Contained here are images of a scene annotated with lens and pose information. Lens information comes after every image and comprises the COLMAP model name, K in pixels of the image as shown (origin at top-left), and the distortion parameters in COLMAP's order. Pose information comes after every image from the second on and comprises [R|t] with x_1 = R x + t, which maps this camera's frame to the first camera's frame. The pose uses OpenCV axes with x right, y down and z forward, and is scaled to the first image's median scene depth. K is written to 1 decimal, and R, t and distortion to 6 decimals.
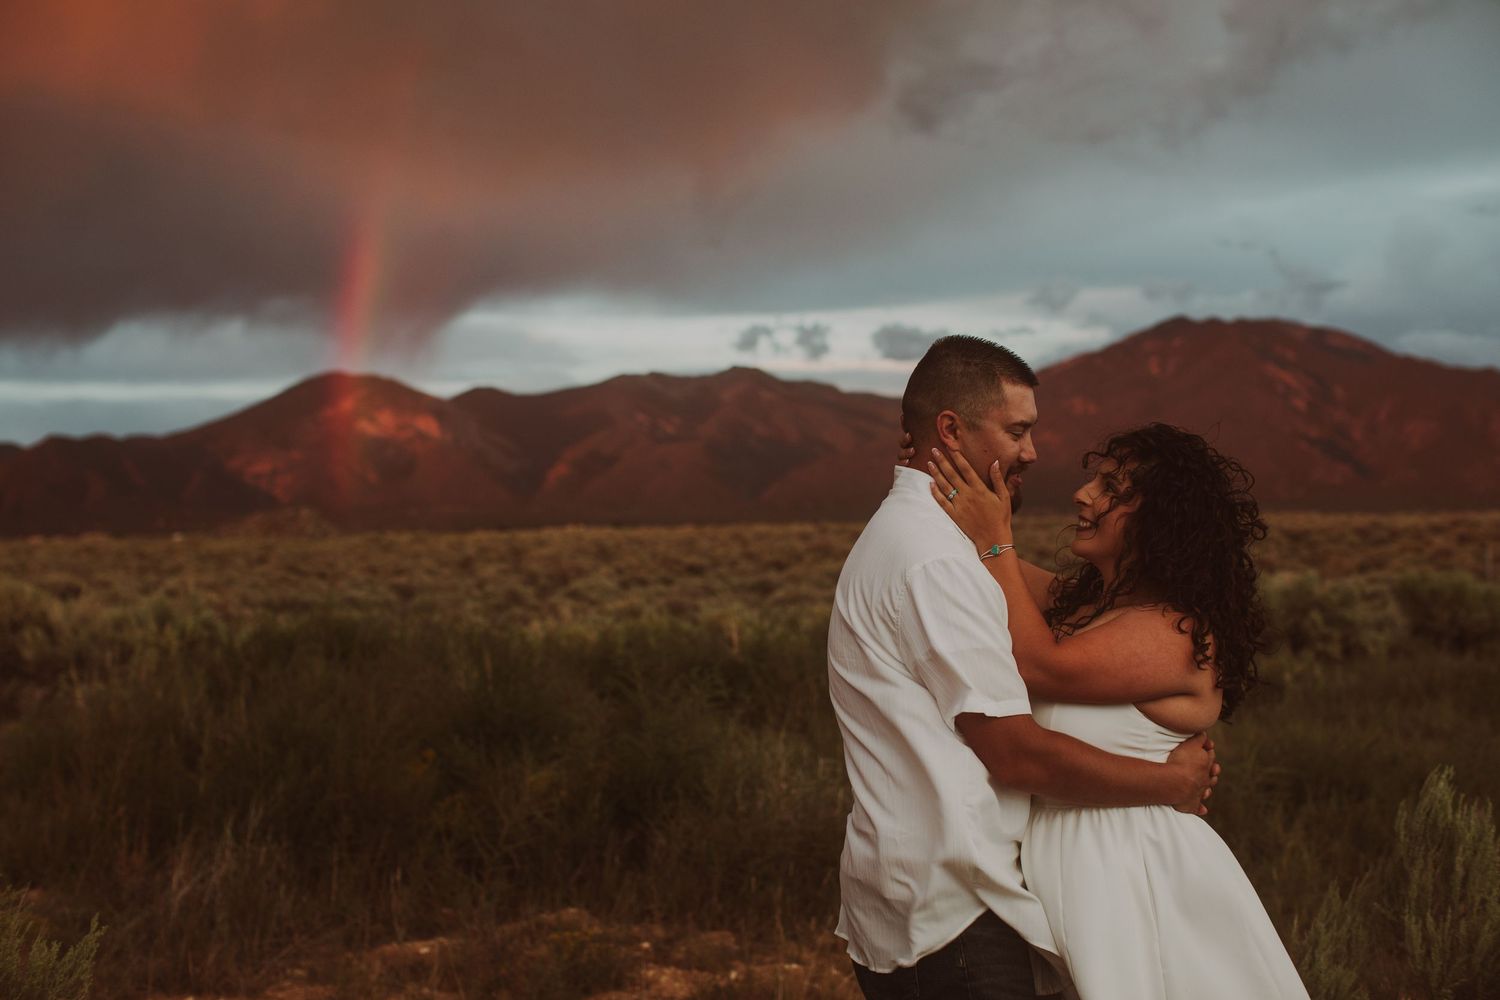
lens RADIAL K [[2213.9, 0, 750.0], [0, 2213.9, 500.0], [0, 0, 1]] dist [-0.161388, 0.173963]
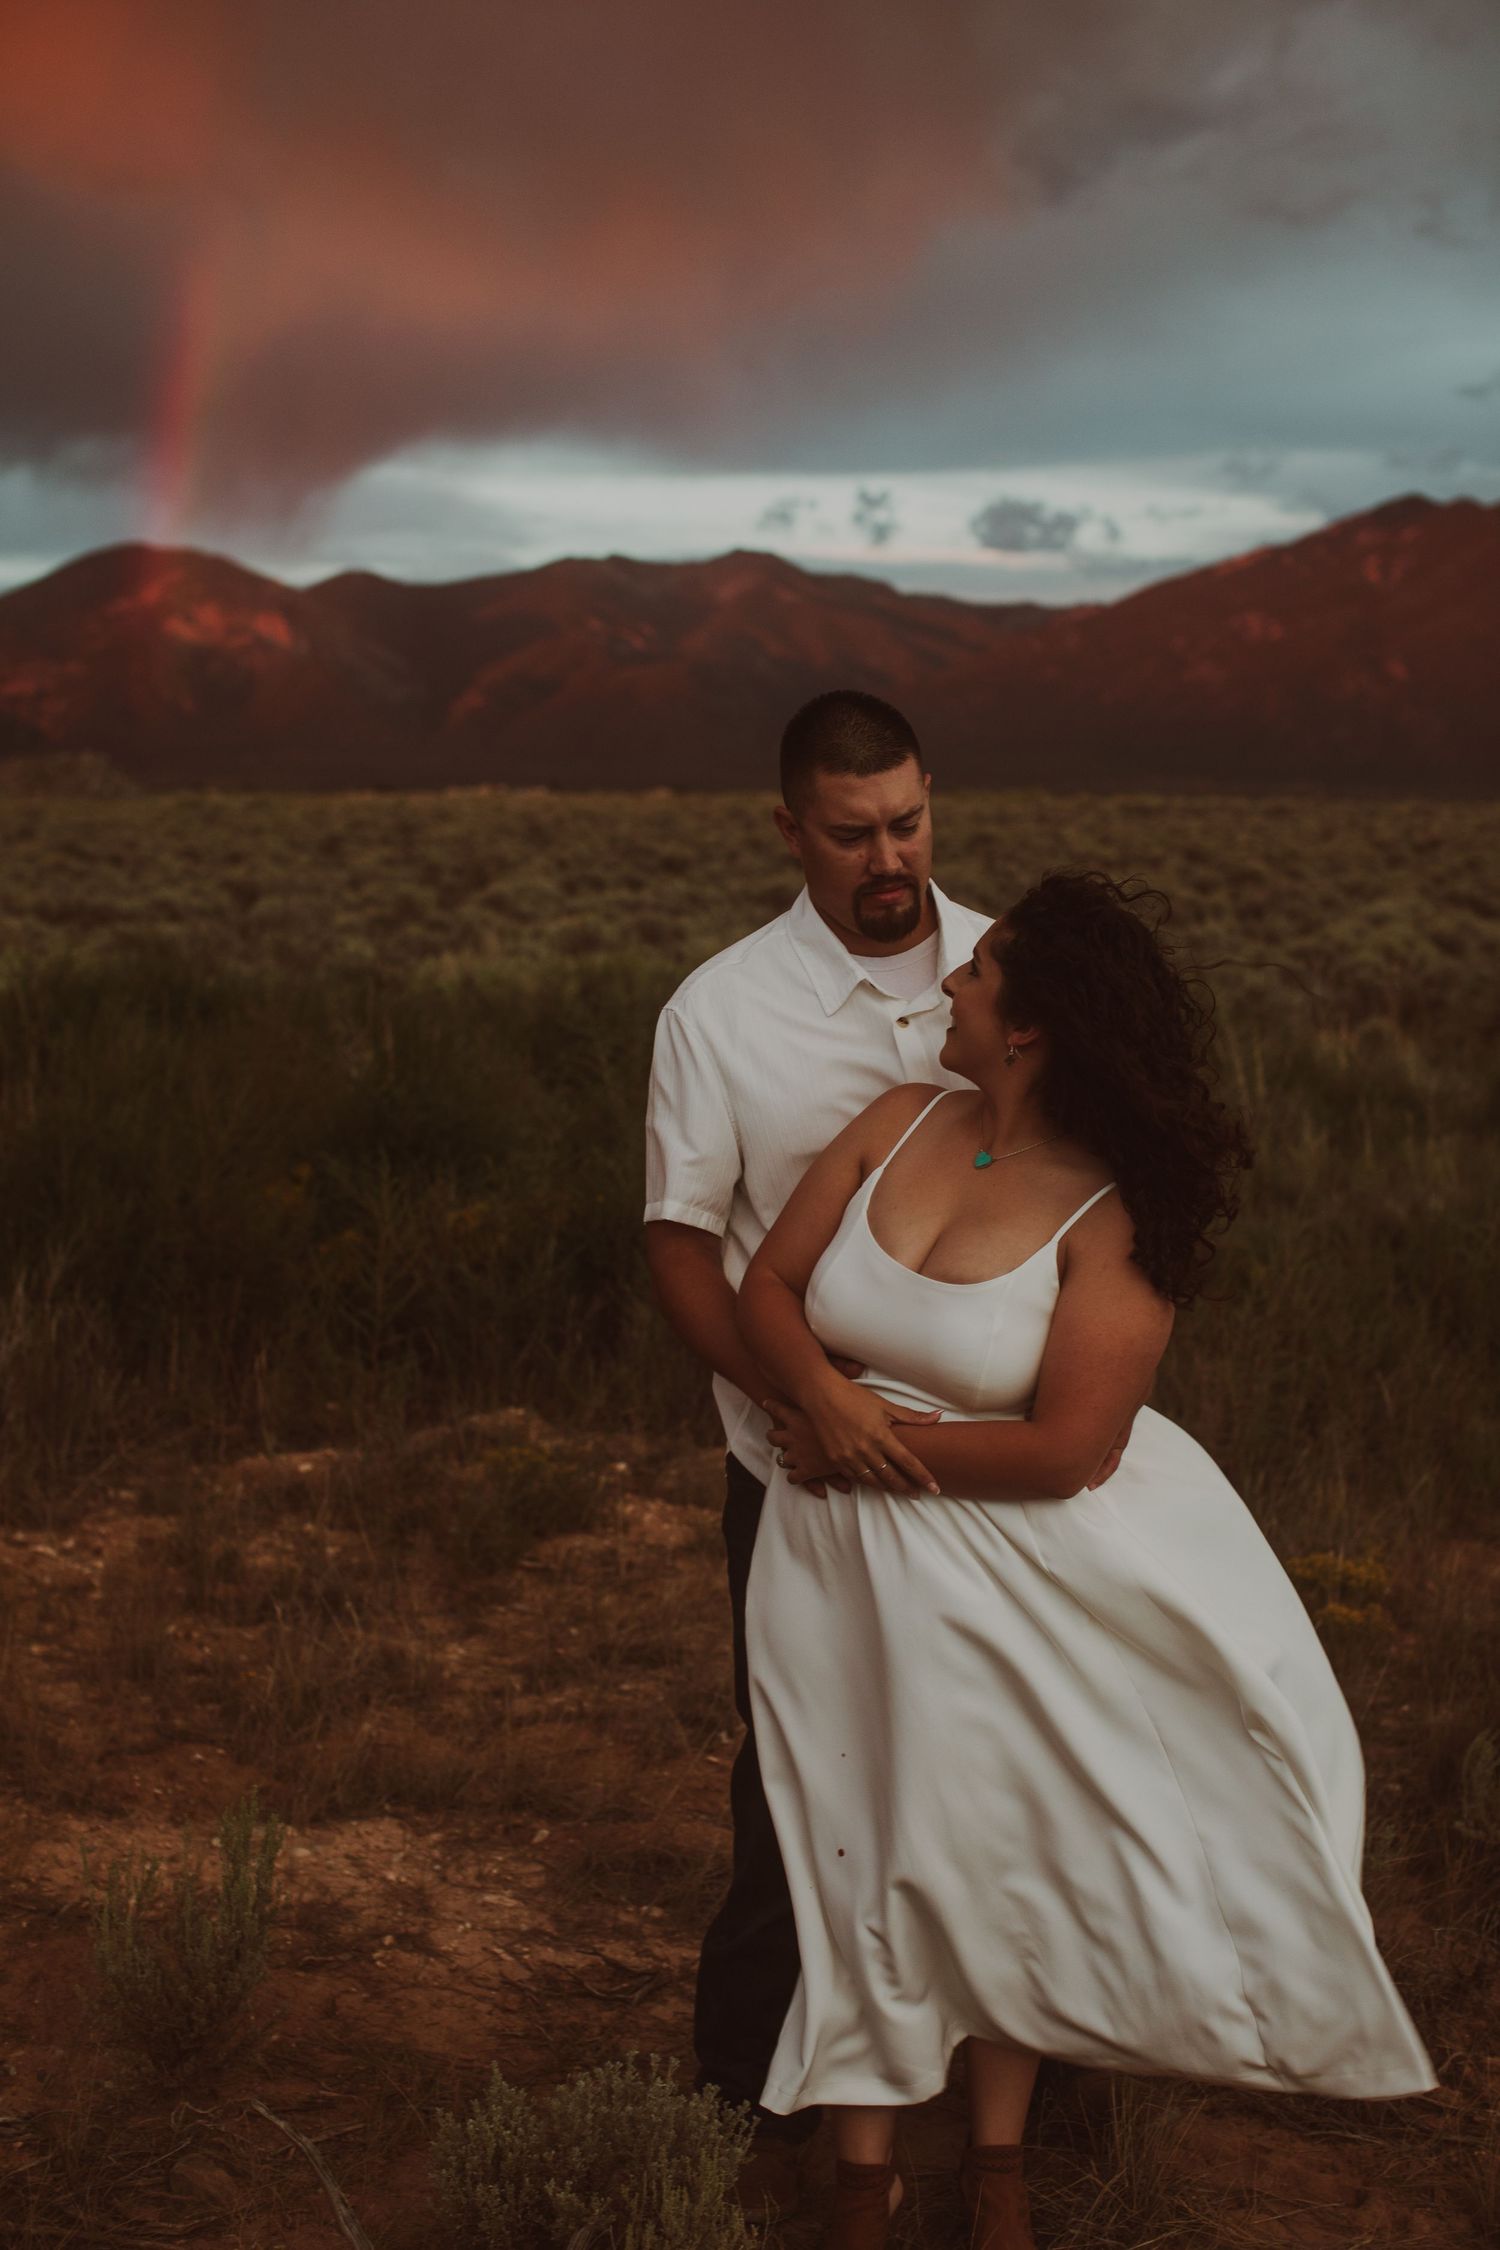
lens RADIAL K [[3320.8, 0, 750.0], [0, 3320.8, 1125.0], [0, 0, 1]] dist [-0.161388, 0.173963]
pose [[0.999619, 0.027555, 0.001565, -0.008029], [-0.027557, 0.993336, 0.111912, -0.017908], [0.001529, -0.111912, 0.993717, -0.025899]]
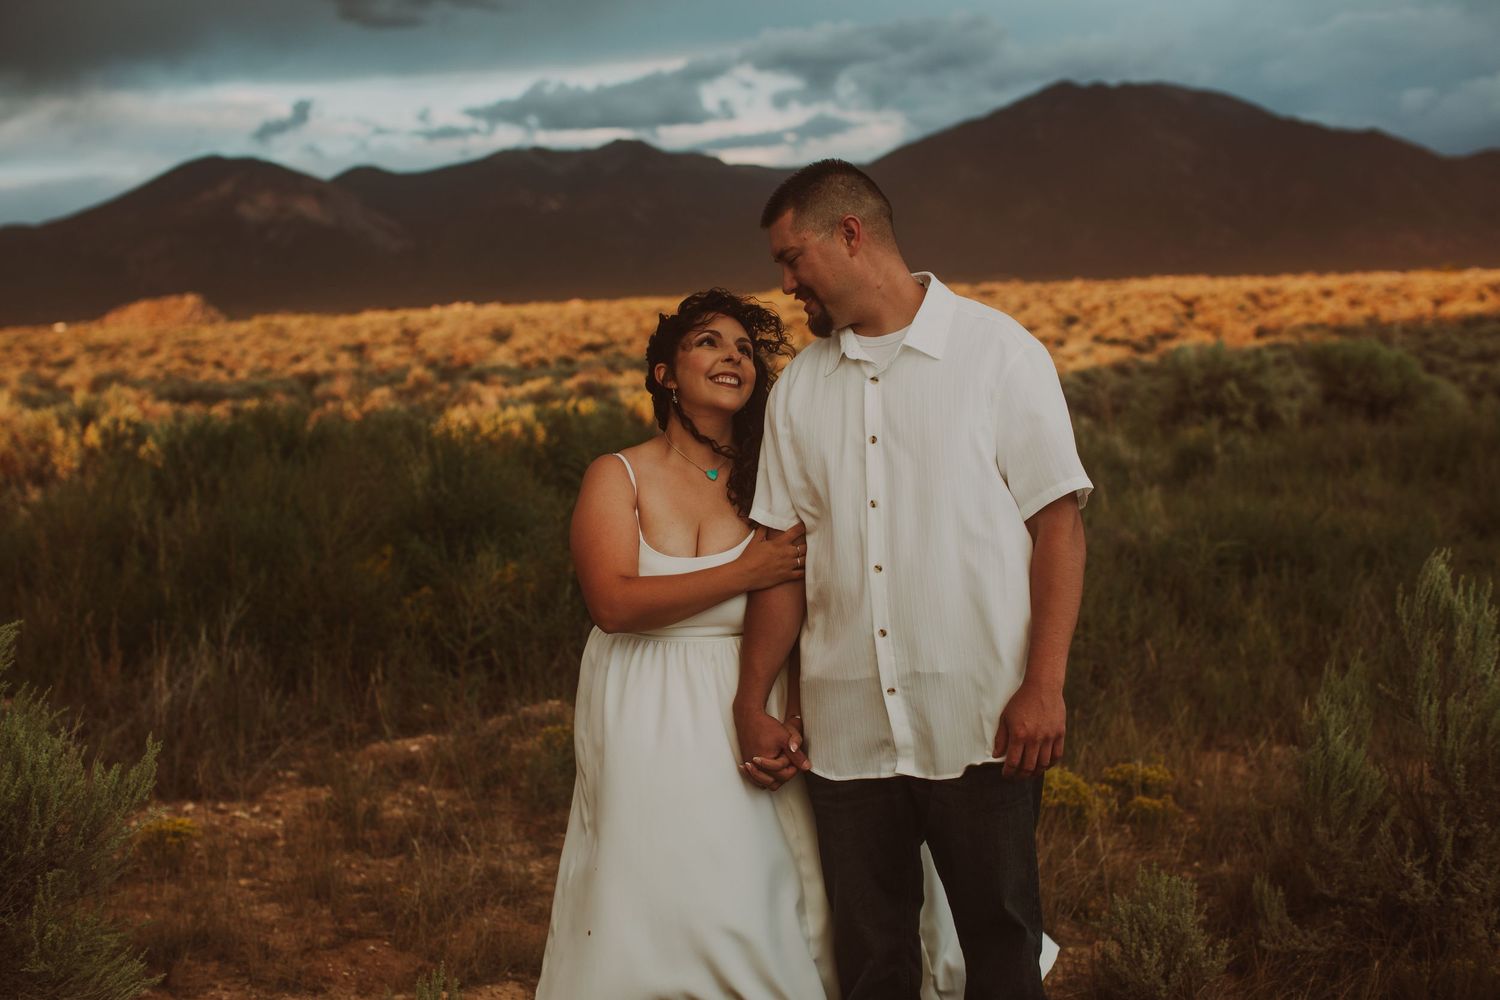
lens RADIAL K [[2213.9, 0, 750.0], [0, 2213.9, 500.0], [0, 0, 1]] dist [-0.161388, 0.173963]
pose [[0.998433, -0.026279, 0.049404, -0.029317], [0.021087, 0.994477, 0.102818, -0.006637], [-0.051833, -0.101615, 0.993473, -0.003032]]
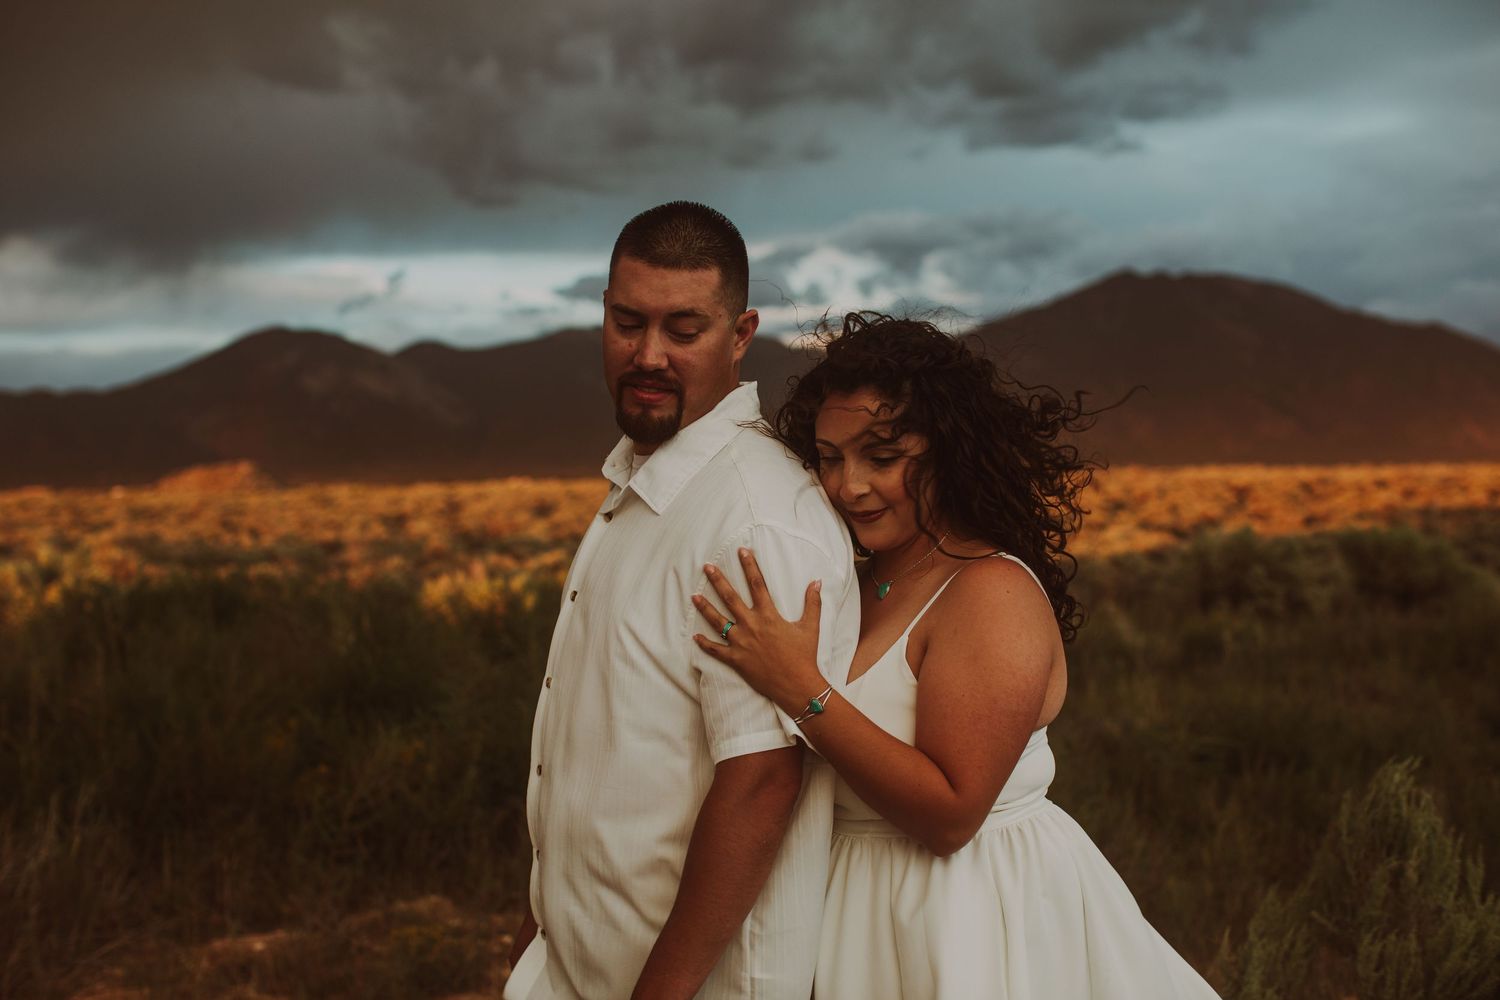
lens RADIAL K [[2213.9, 0, 750.0], [0, 2213.9, 500.0], [0, 0, 1]] dist [-0.161388, 0.173963]
pose [[0.999712, -0.001003, 0.023965, 0.022218], [0.000513, 0.999790, 0.020463, 0.003217], [-0.023981, -0.020444, 0.999503, 0.074997]]
